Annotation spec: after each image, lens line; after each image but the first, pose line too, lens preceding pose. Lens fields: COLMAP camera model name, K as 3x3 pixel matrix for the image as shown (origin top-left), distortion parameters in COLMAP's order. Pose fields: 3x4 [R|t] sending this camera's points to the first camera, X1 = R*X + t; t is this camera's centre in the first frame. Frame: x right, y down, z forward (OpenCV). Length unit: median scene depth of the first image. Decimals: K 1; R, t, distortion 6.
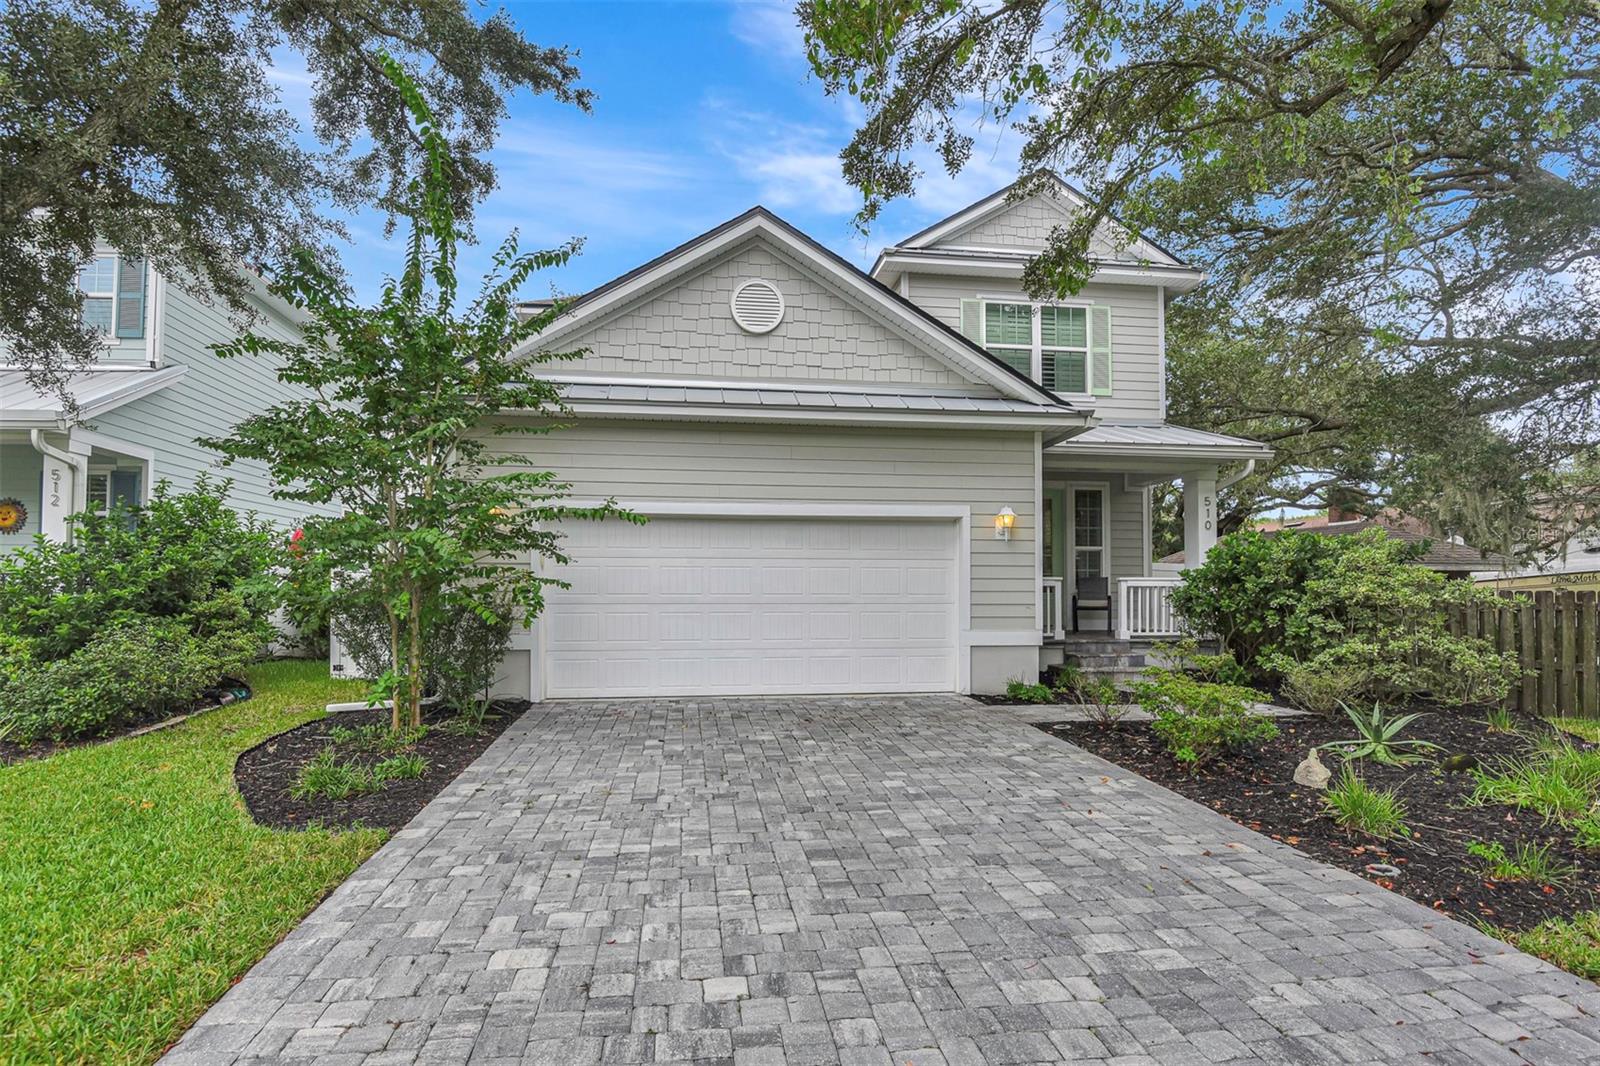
lens RADIAL K [[808.4, 0, 787.4], [0, 808.4, 566.1], [0, 0, 1]] dist [0.000107, -0.033145]
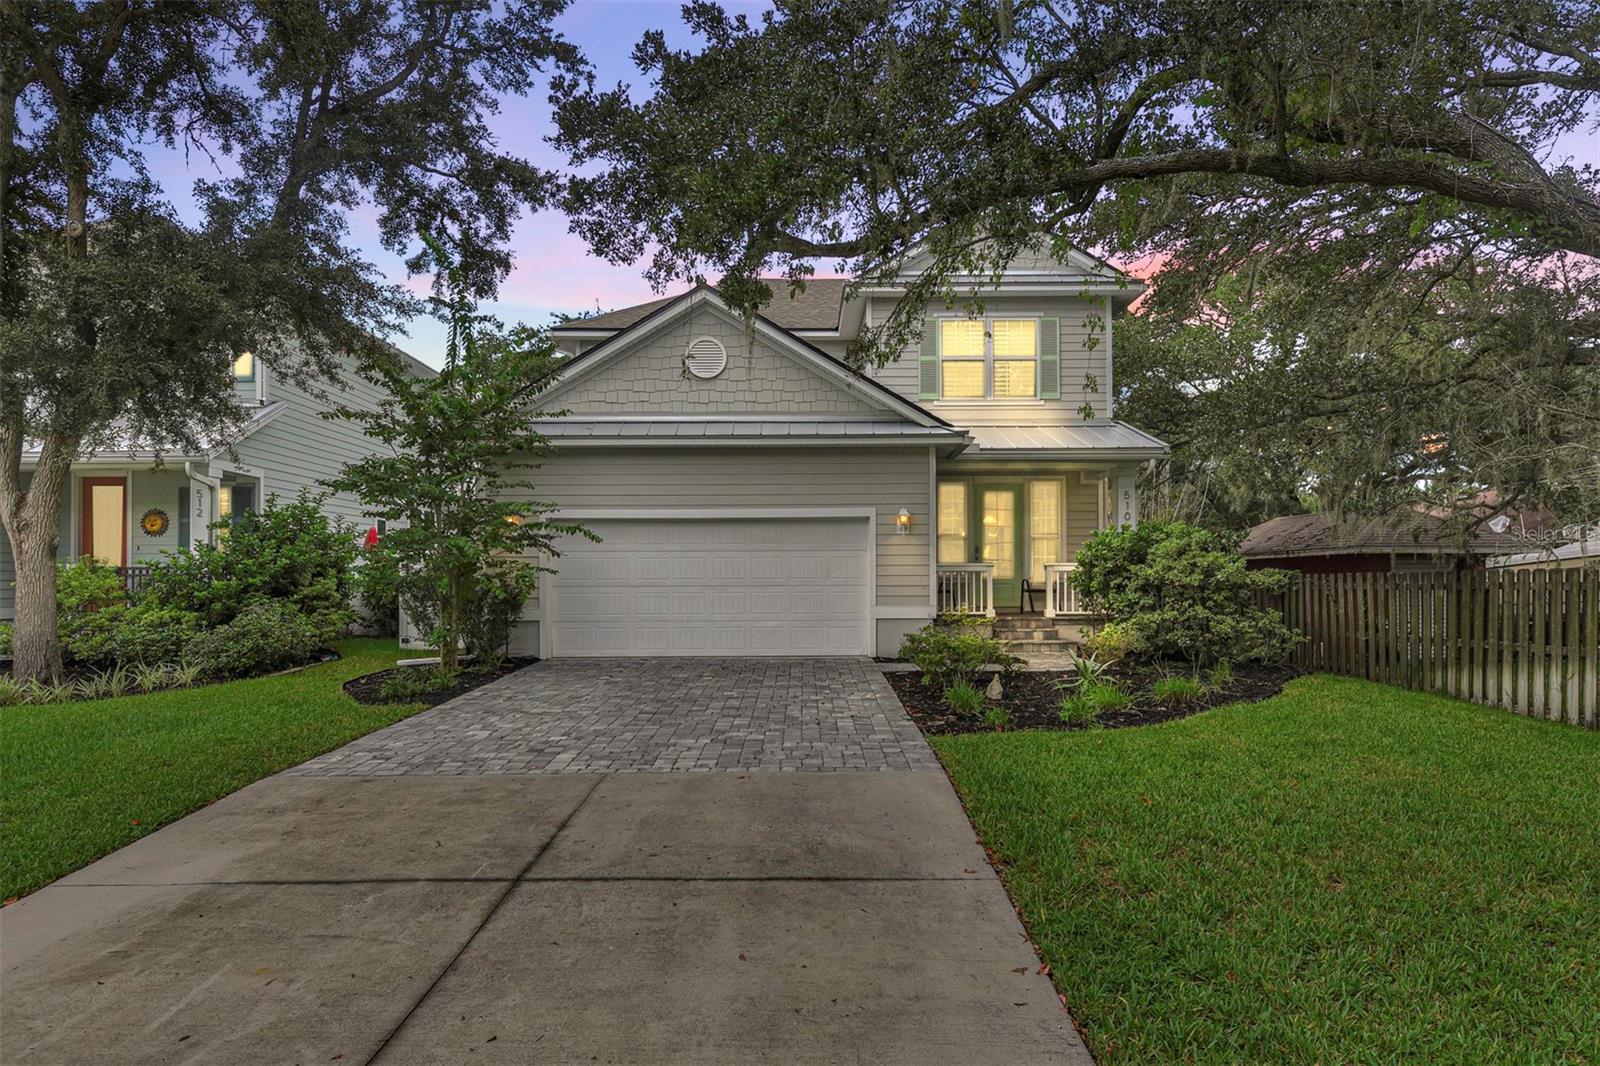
lens RADIAL K [[993.9, 0, 803.7], [0, 993.9, 559.5], [0, 0, 1]] dist [-0.002041, -0.000254]
pose [[0.991952, -0.008270, -0.126346, 0.324579], [0.009510, 0.999912, 0.009213, -0.009553], [0.126259, -0.010341, 0.991943, -0.581204]]
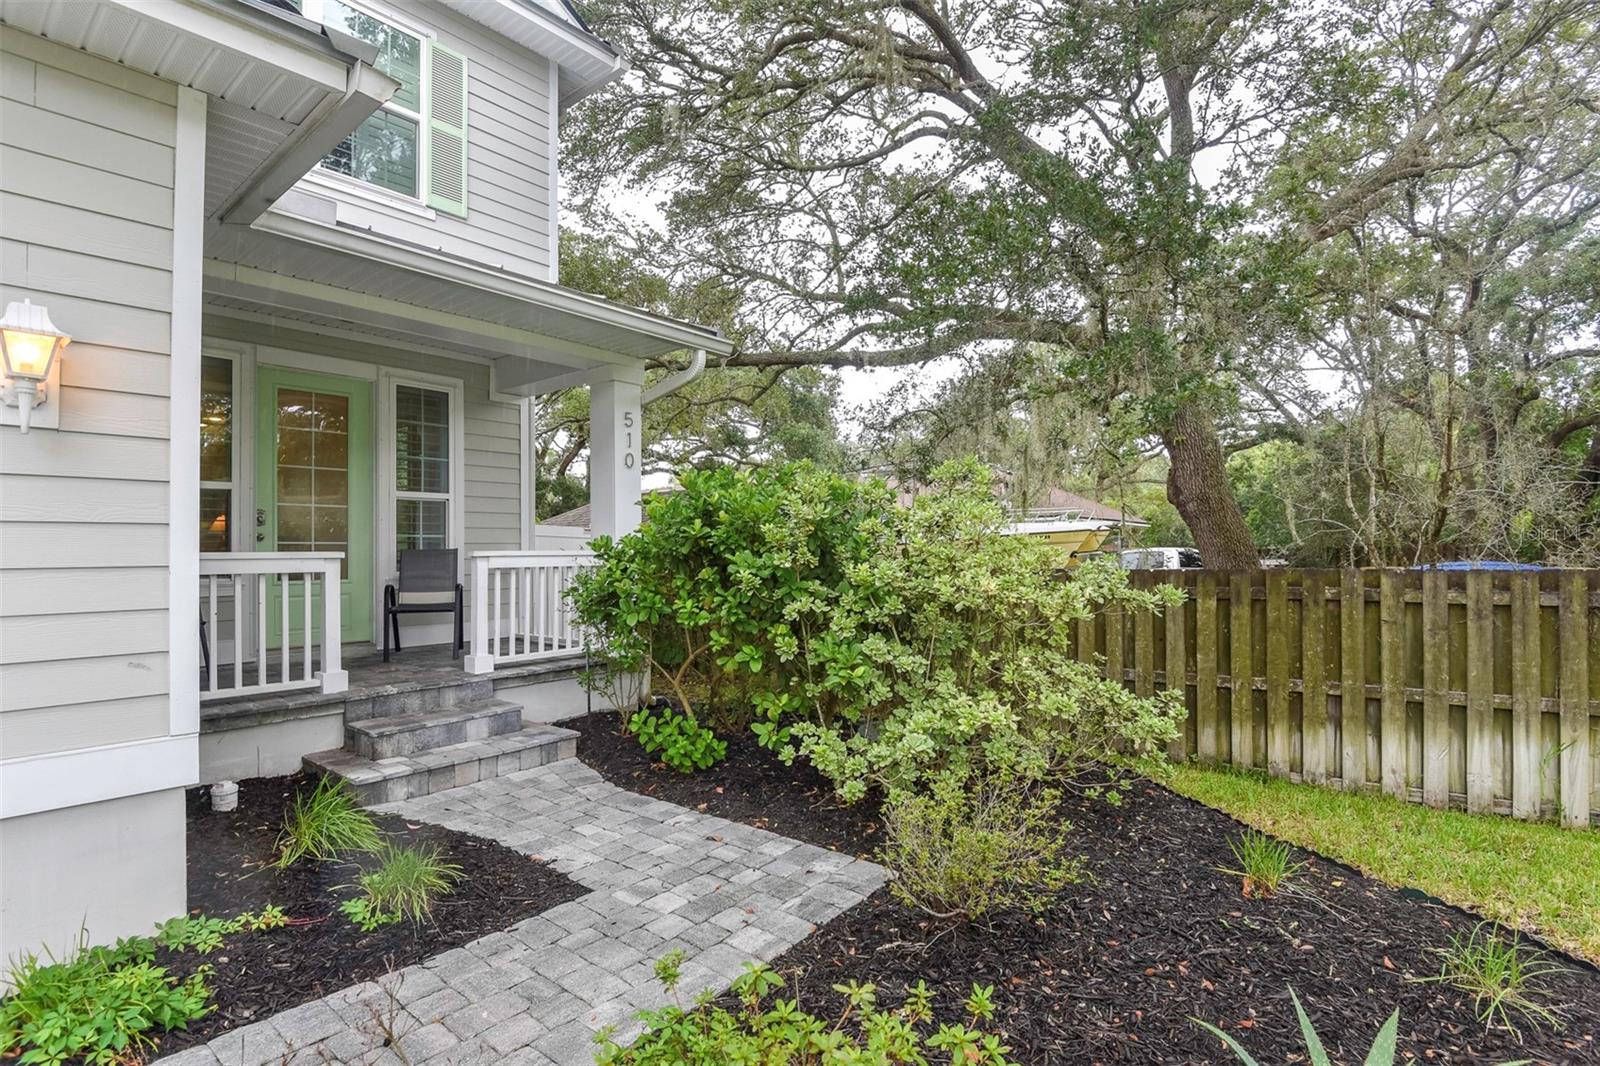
lens RADIAL K [[778.6, 0, 797.7], [0, 778.6, 543.0], [0, 0, 1]] dist [0.008118, -0.021727]
pose [[0.727882, 0.000137, 0.685702, 0.294934], [-0.011589, 0.999860, 0.012102, 0.000800], [-0.685604, -0.016755, 0.727782, 0.665884]]
